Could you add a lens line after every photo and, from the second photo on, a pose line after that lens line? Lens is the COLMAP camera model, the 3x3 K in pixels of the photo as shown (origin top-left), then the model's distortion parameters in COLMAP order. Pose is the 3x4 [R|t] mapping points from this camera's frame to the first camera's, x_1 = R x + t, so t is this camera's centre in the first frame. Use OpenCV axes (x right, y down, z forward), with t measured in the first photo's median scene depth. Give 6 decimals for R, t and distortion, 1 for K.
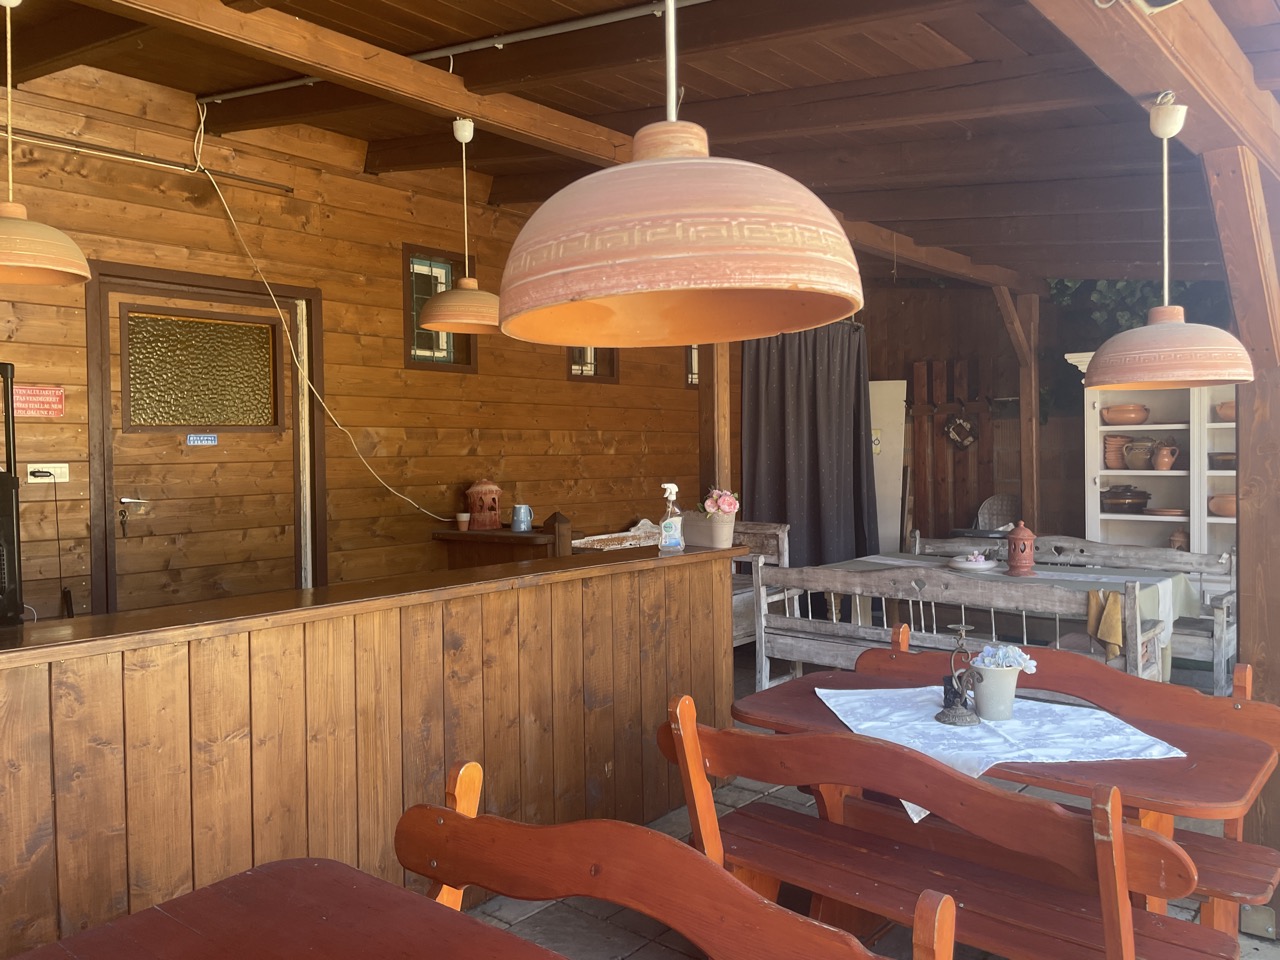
lens RADIAL K [[969.5, 0, 640.1], [0, 969.5, 476.2], [0, 0, 1]] dist [0.094734, -0.121370]
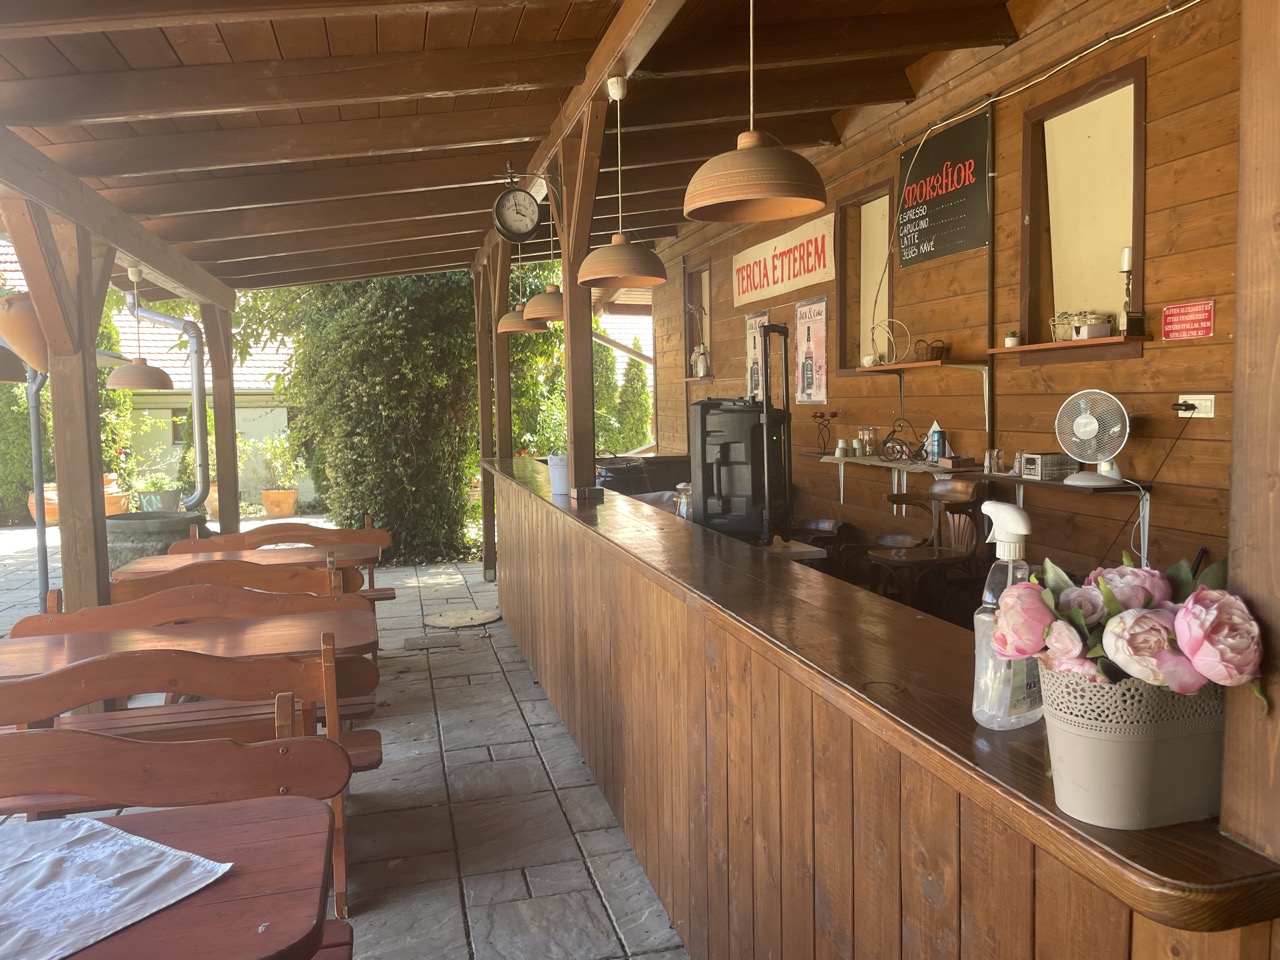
lens RADIAL K [[969.5, 0, 640.1], [0, 969.5, 476.8], [0, 0, 1]] dist [0.094734, -0.121370]
pose [[-0.564272, 0.089781, -0.820693, 0.252797], [0.004813, 0.994410, 0.105476, -0.024187], [0.825575, 0.055567, -0.561550, 0.773515]]
